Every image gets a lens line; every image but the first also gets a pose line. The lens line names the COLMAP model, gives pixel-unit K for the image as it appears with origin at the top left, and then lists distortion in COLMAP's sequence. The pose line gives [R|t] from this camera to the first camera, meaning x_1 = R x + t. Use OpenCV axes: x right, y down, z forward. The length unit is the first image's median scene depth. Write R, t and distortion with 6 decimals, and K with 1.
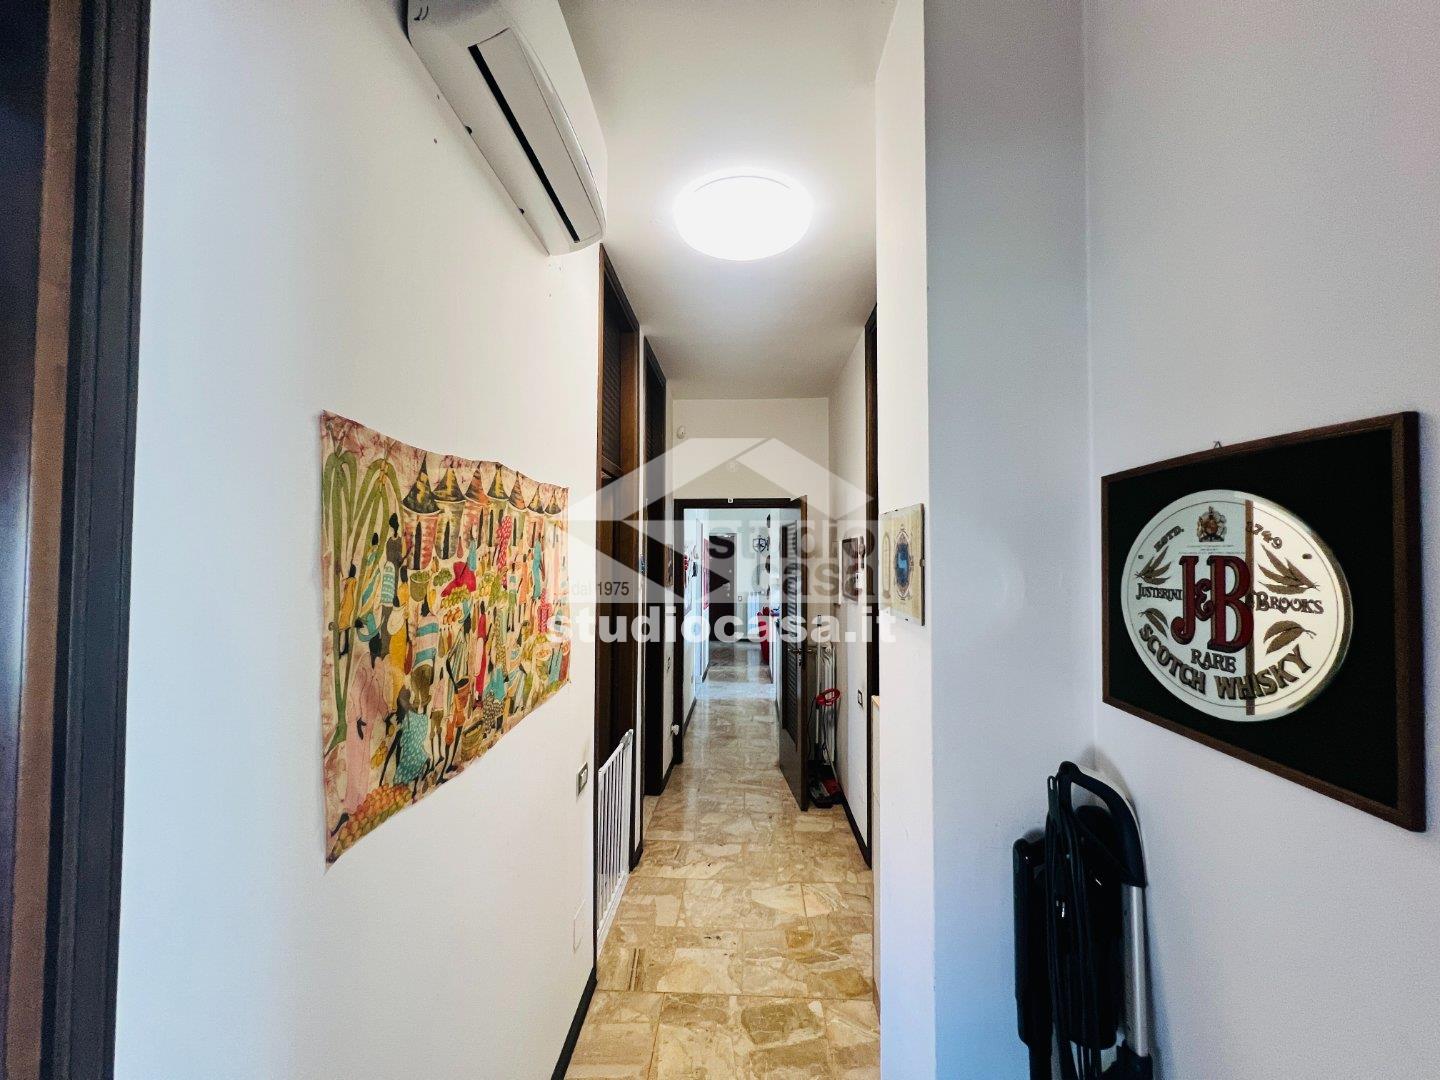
lens RADIAL K [[578.7, 0, 718.5], [0, 578.7, 538.0], [0, 0, 1]] dist [-0.000389, 0.000224]
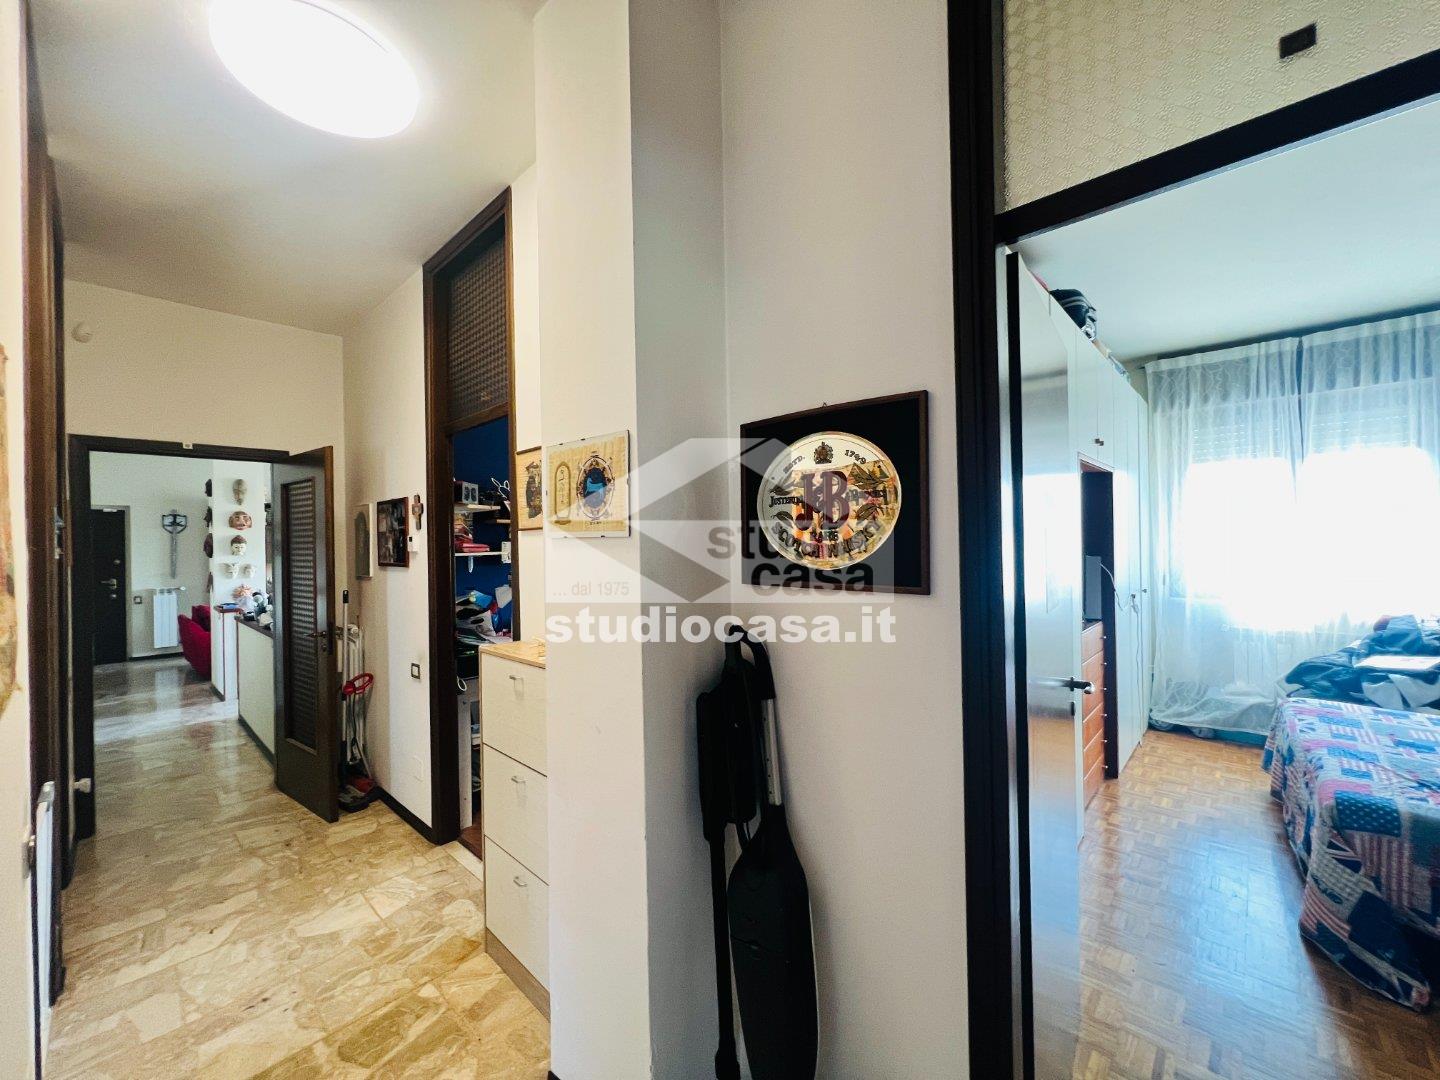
lens RADIAL K [[578.7, 0, 718.5], [0, 578.7, 538.0], [0, 0, 1]] dist [-0.000389, 0.000224]
pose [[0.646317, -0.009106, 0.763015, -0.192872], [-0.005968, 0.999838, 0.016987, 0.062922], [-0.763046, -0.015532, 0.646158, 0.056430]]
